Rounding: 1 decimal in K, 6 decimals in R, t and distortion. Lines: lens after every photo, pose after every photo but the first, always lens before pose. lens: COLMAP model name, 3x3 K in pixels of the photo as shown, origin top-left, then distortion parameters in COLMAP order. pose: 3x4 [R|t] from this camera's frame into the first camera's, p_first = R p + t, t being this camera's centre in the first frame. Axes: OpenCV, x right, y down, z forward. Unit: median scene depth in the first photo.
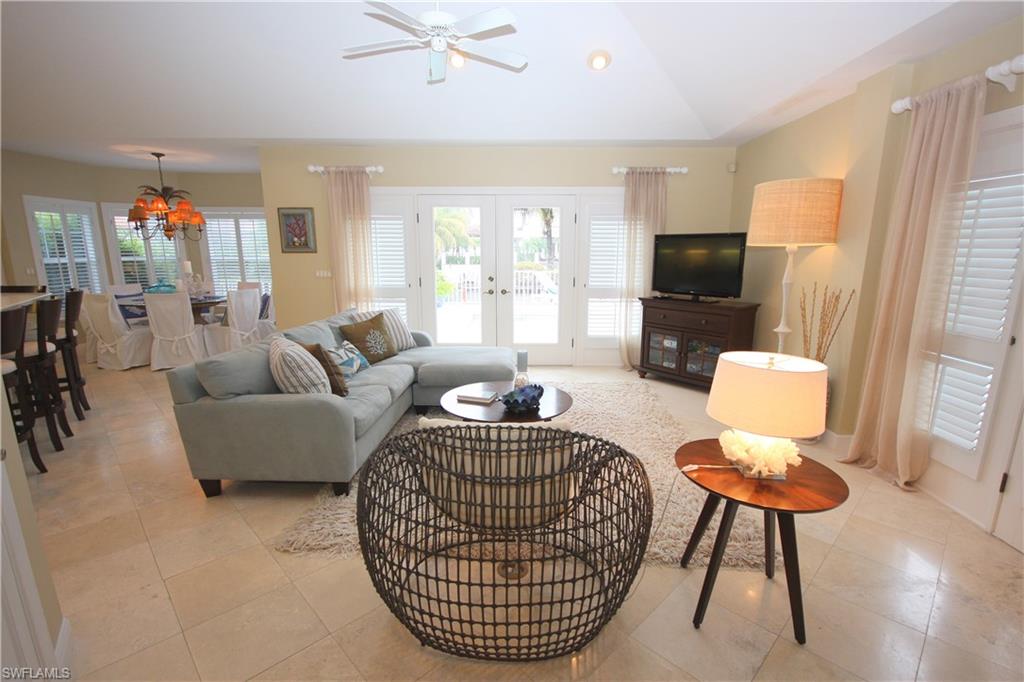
lens RADIAL K [[475.5, 0, 521.4], [0, 475.5, 349.1], [0, 0, 1]] dist [0.002861, 0.000006]
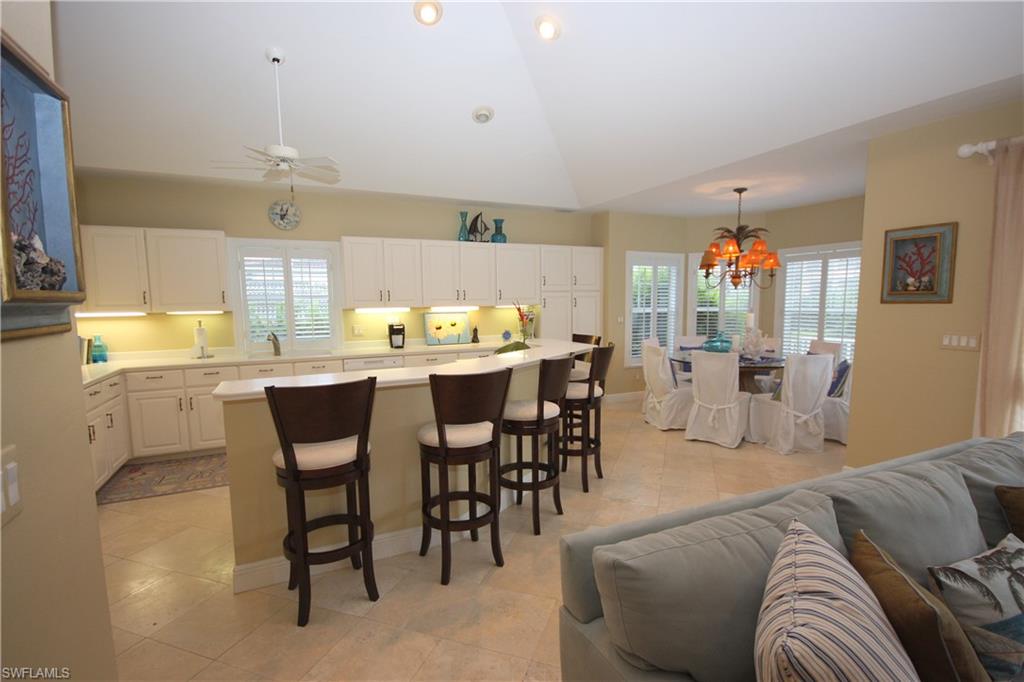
lens RADIAL K [[475.5, 0, 521.4], [0, 475.5, 349.1], [0, 0, 1]] dist [0.002861, 0.000006]
pose [[0.440528, 0.087083, -0.893505, -0.142670], [-0.178167, 0.983967, 0.008058, -0.062073], [0.879882, 0.155643, 0.448981, 0.304980]]
